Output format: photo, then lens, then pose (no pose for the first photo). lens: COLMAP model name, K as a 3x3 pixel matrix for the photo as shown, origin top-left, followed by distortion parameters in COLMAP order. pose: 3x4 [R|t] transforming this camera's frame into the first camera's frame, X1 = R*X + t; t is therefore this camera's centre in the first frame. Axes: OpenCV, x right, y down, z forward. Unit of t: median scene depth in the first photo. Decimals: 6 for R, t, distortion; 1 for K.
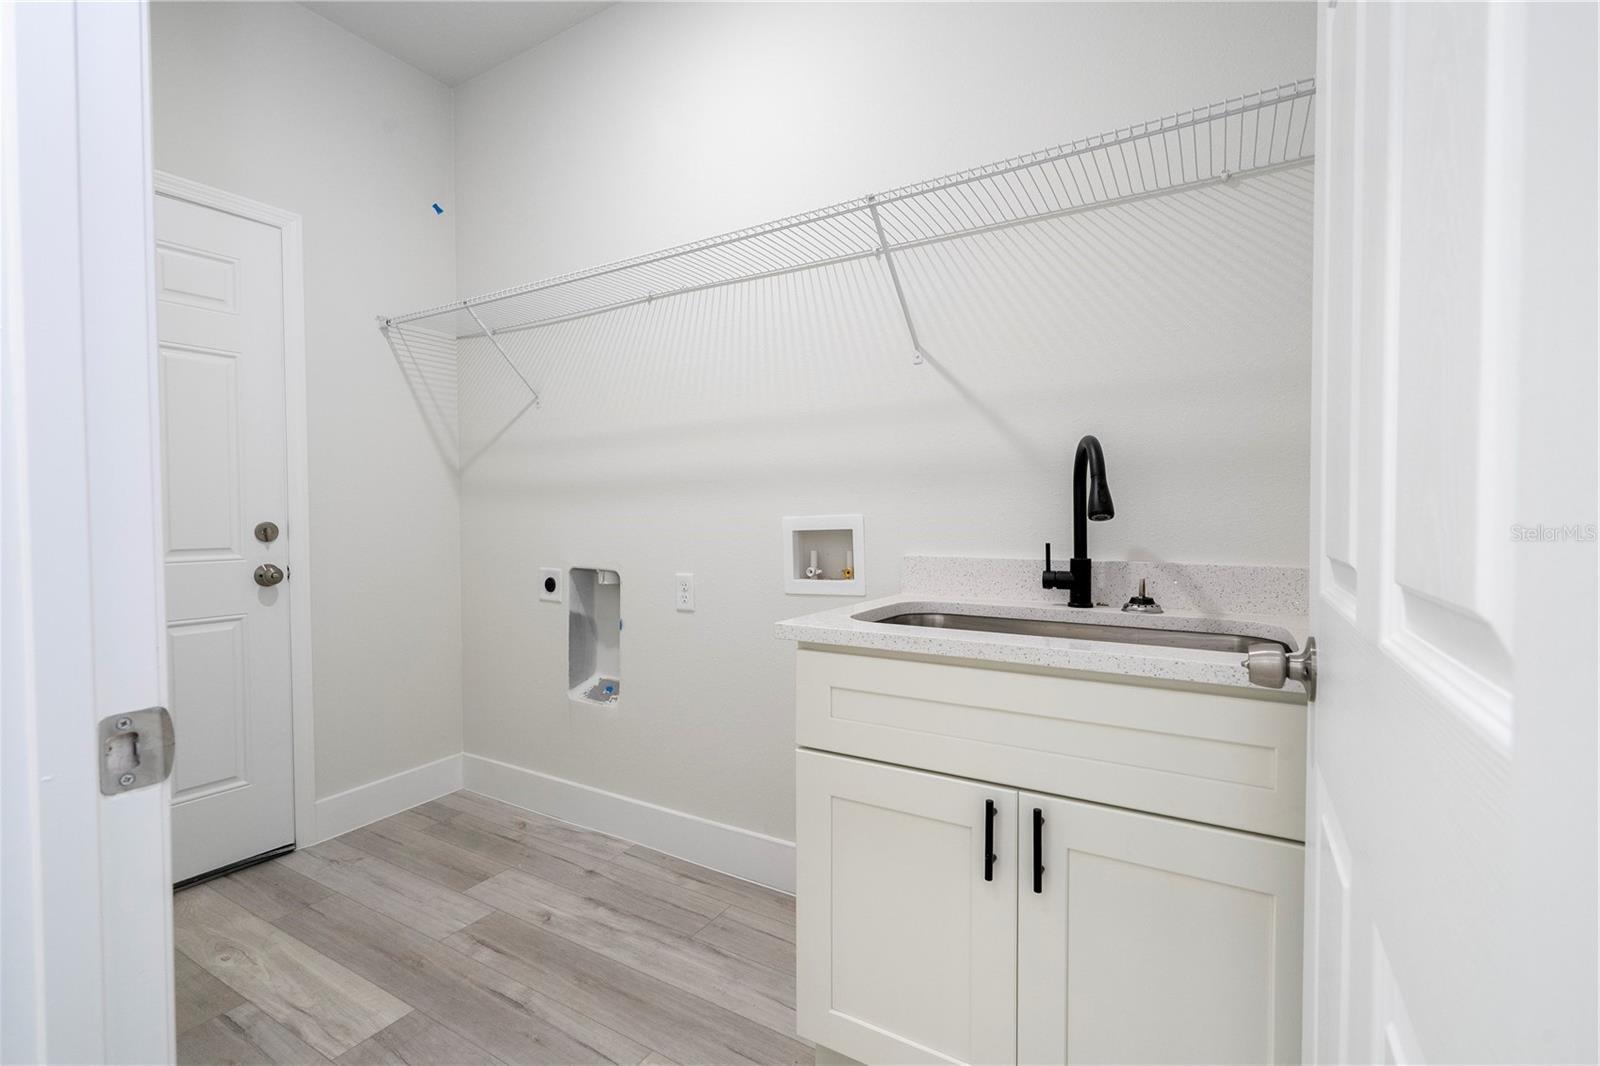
lens RADIAL K [[720.0, 0, 791.2], [0, 720.0, 525.2], [0, 0, 1]] dist [-0.005700, 0.003059]
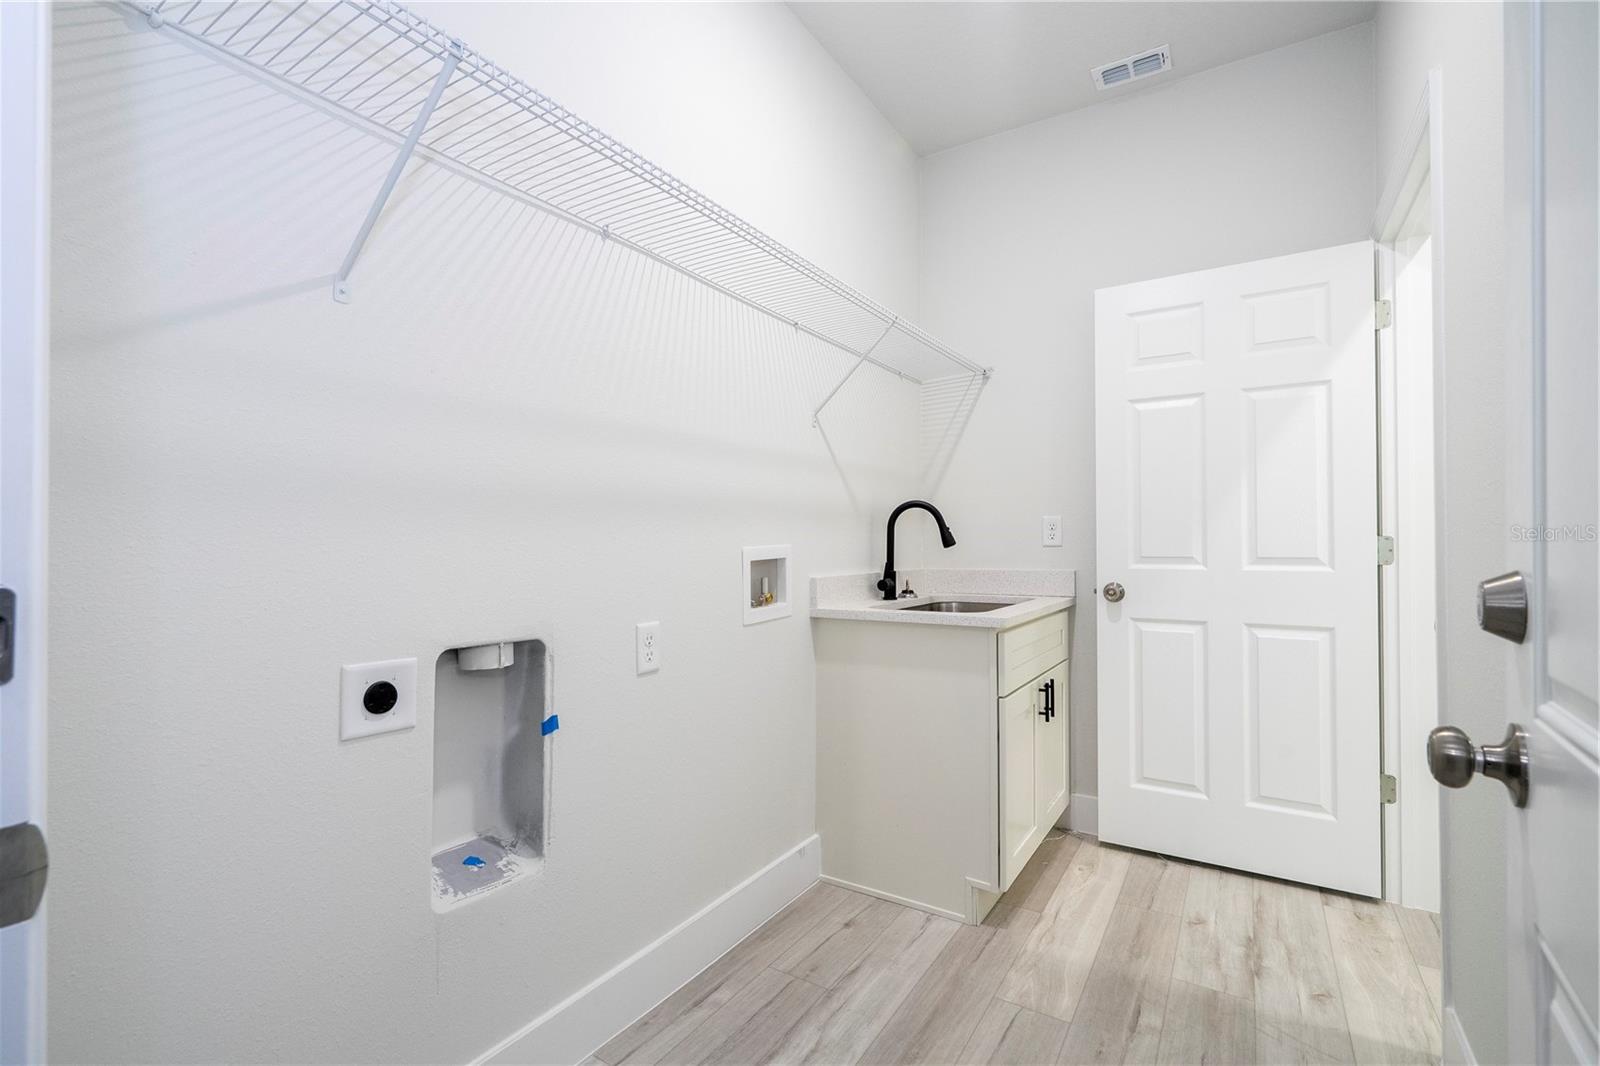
lens RADIAL K [[720.0, 0, 788.7], [0, 720.0, 530.2], [0, 0, 1]] dist [-0.005700, 0.003059]
pose [[0.024823, 0.021777, 0.999455, -1.118886], [0.014883, 0.999644, -0.022151, -0.013599], [-0.999581, 0.015424, 0.024490, 1.035071]]
